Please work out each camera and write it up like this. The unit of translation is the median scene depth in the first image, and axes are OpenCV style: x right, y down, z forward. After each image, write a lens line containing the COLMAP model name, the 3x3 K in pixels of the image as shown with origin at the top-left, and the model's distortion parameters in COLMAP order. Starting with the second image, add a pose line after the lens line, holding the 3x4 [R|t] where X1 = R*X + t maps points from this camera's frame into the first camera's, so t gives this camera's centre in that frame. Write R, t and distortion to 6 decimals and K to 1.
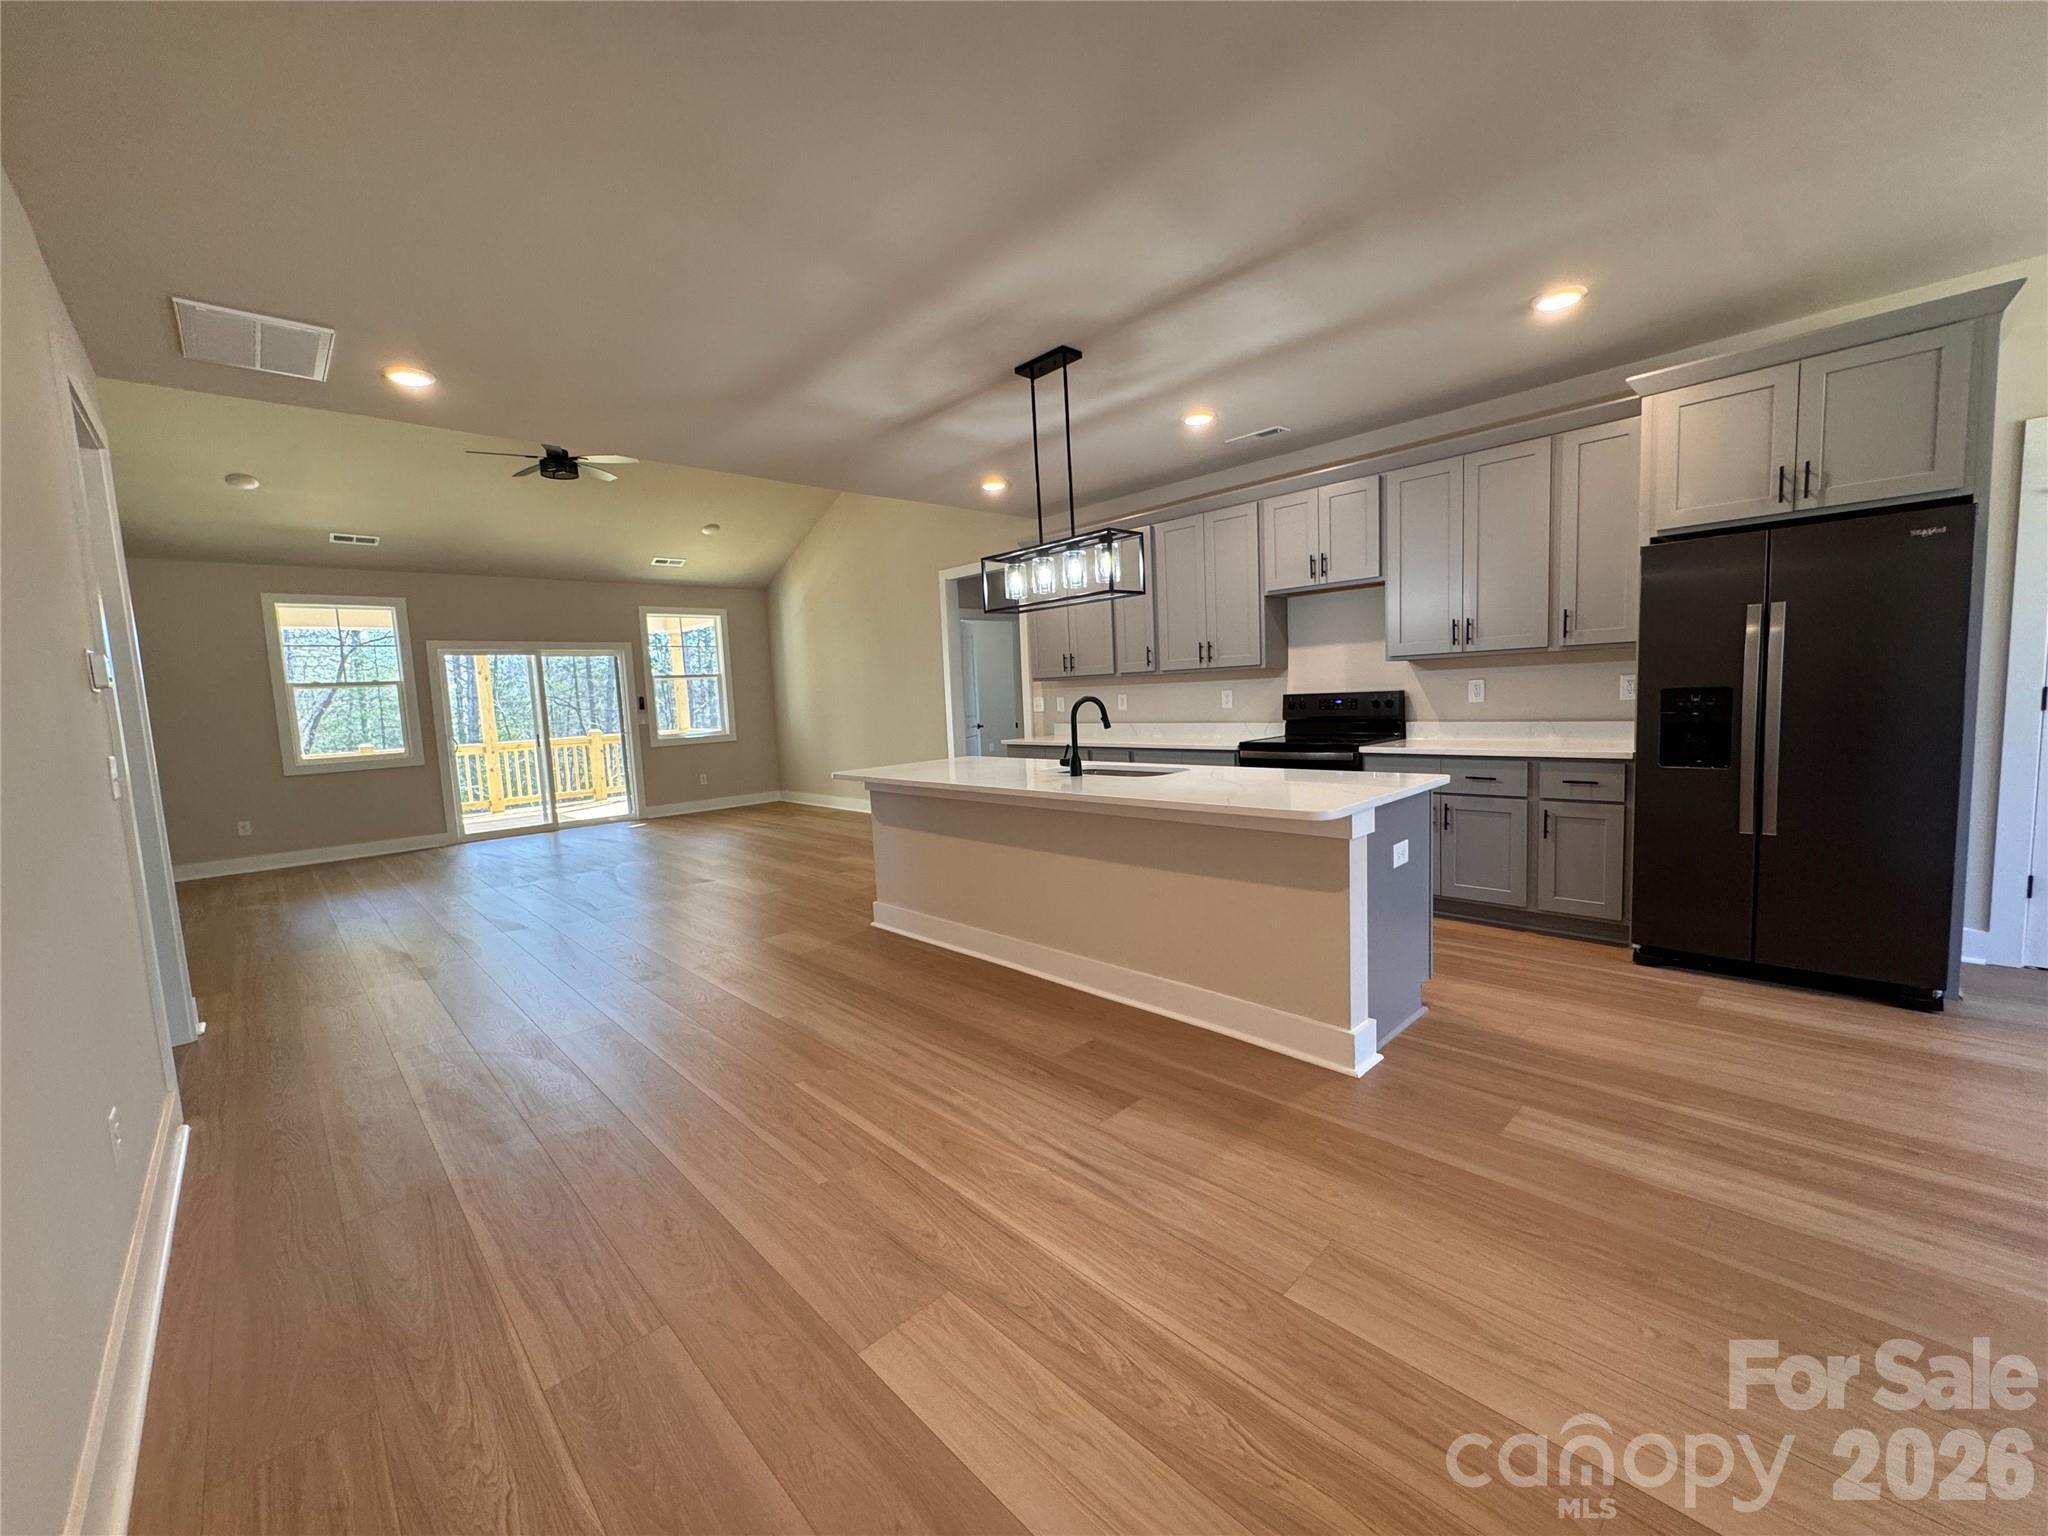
lens RADIAL K [[813.1, 0, 1024.0], [0, 813.1, 768.0], [0, 0, 1]] dist [0.001126, 0.000132]
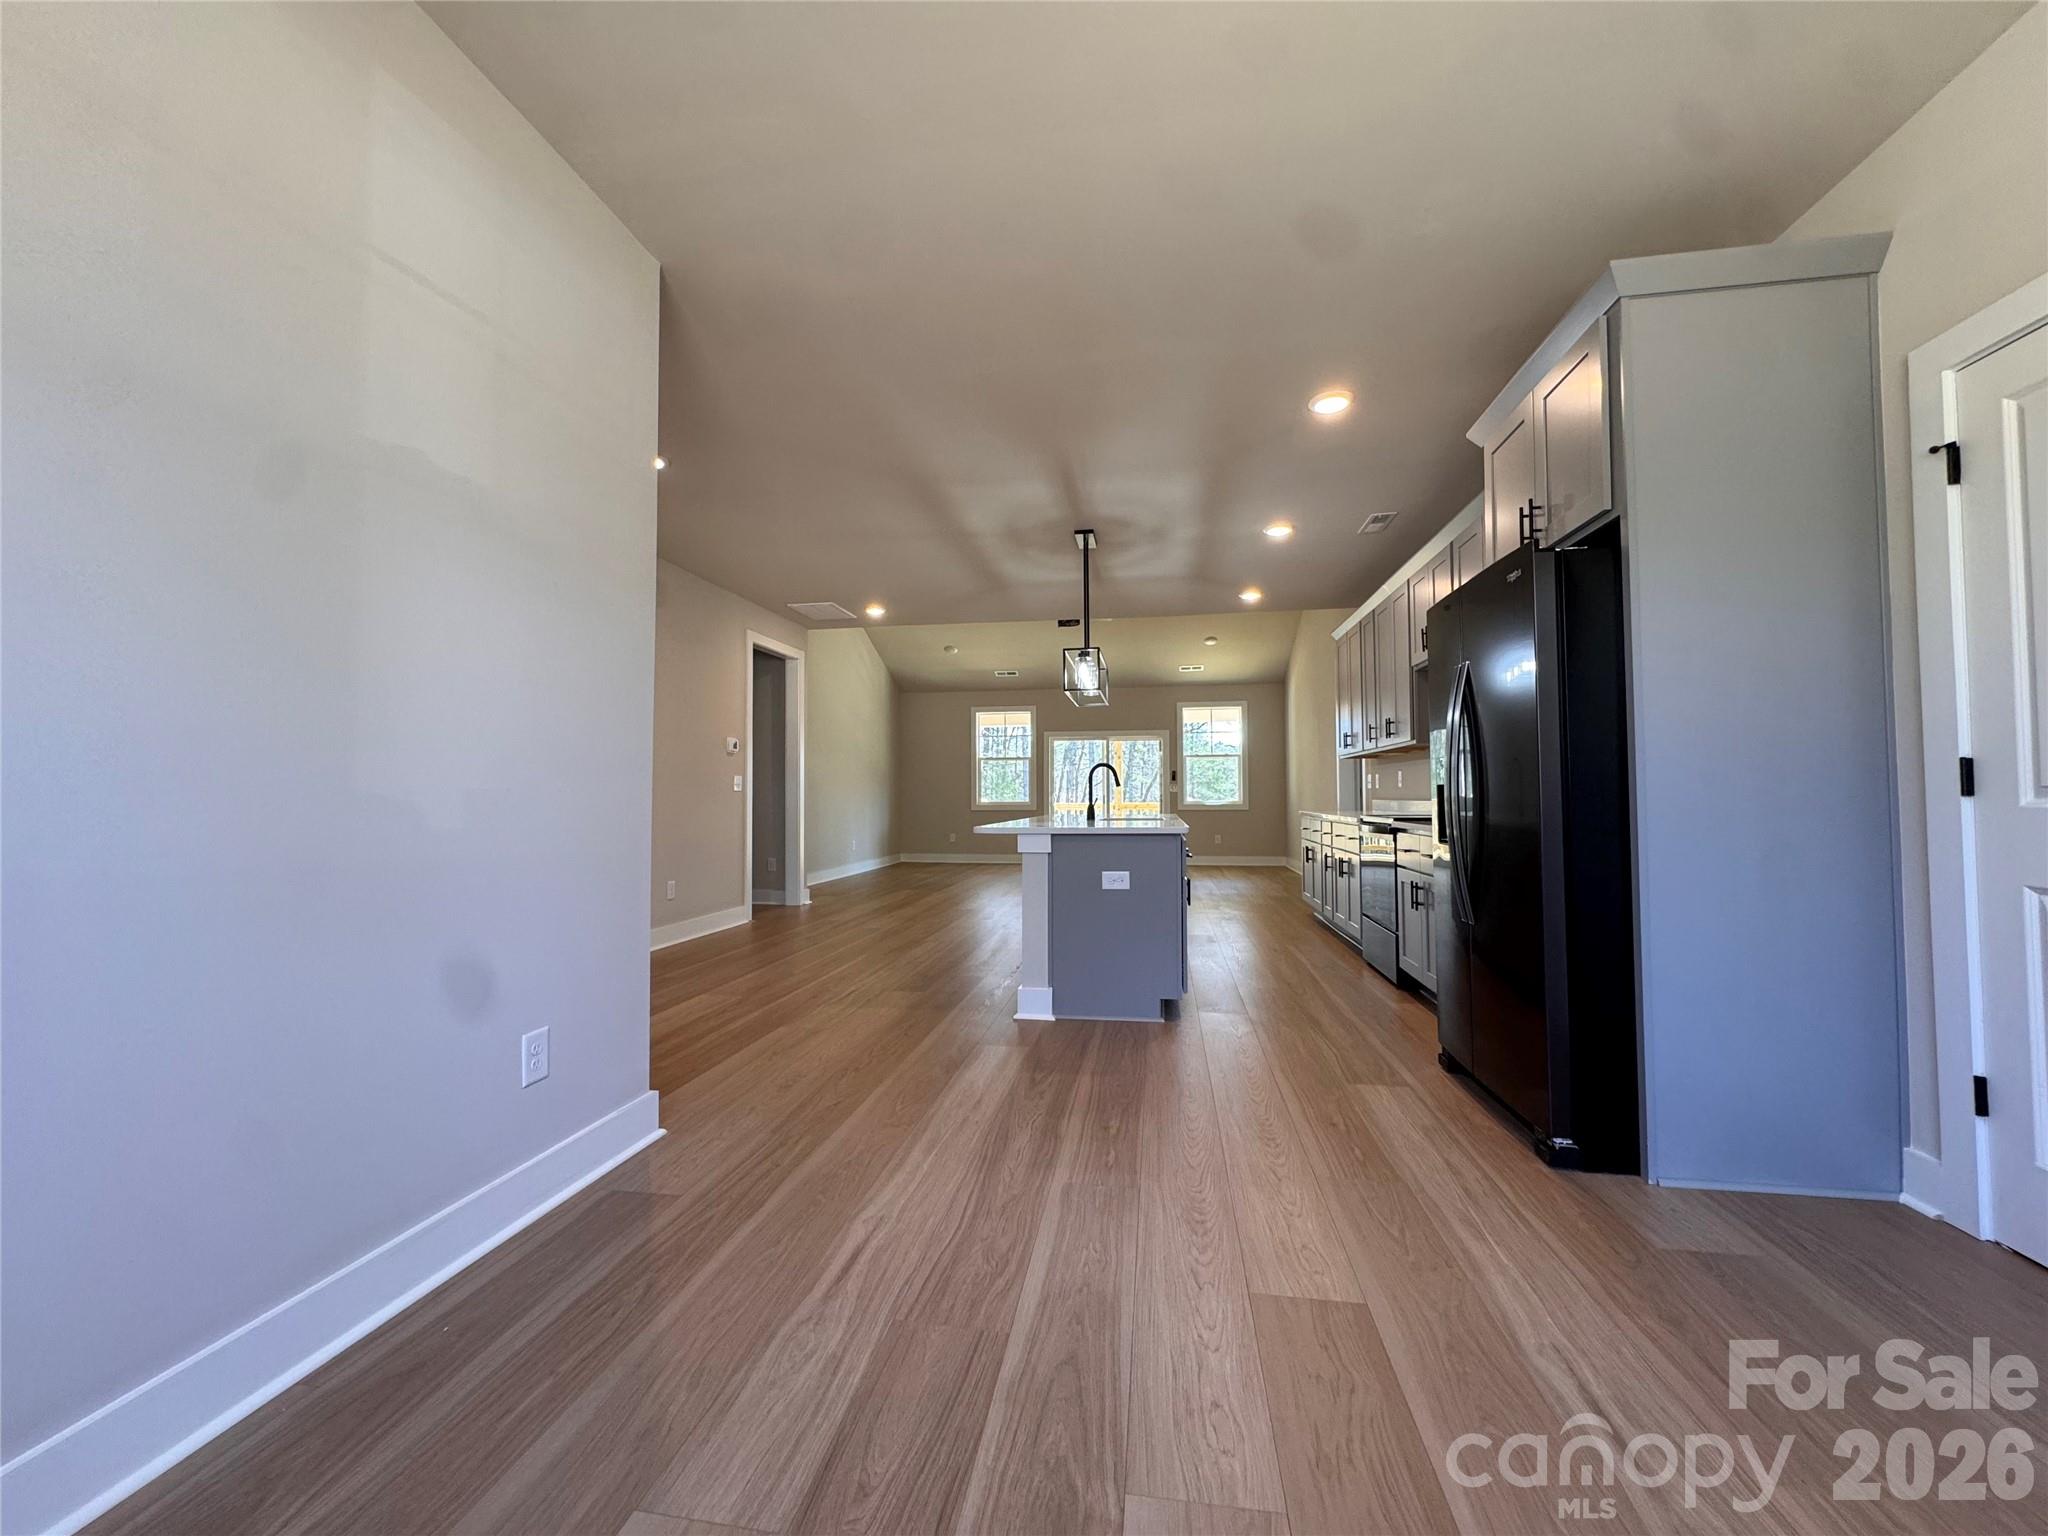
lens RADIAL K [[813.1, 0, 1024.0], [0, 813.1, 768.0], [0, 0, 1]] dist [0.001126, 0.000132]
pose [[0.606312, 0.015972, -0.795066, 0.549982], [-0.099154, 0.993514, -0.055656, 0.005040], [0.789021, 0.112579, 0.603964, 0.030262]]
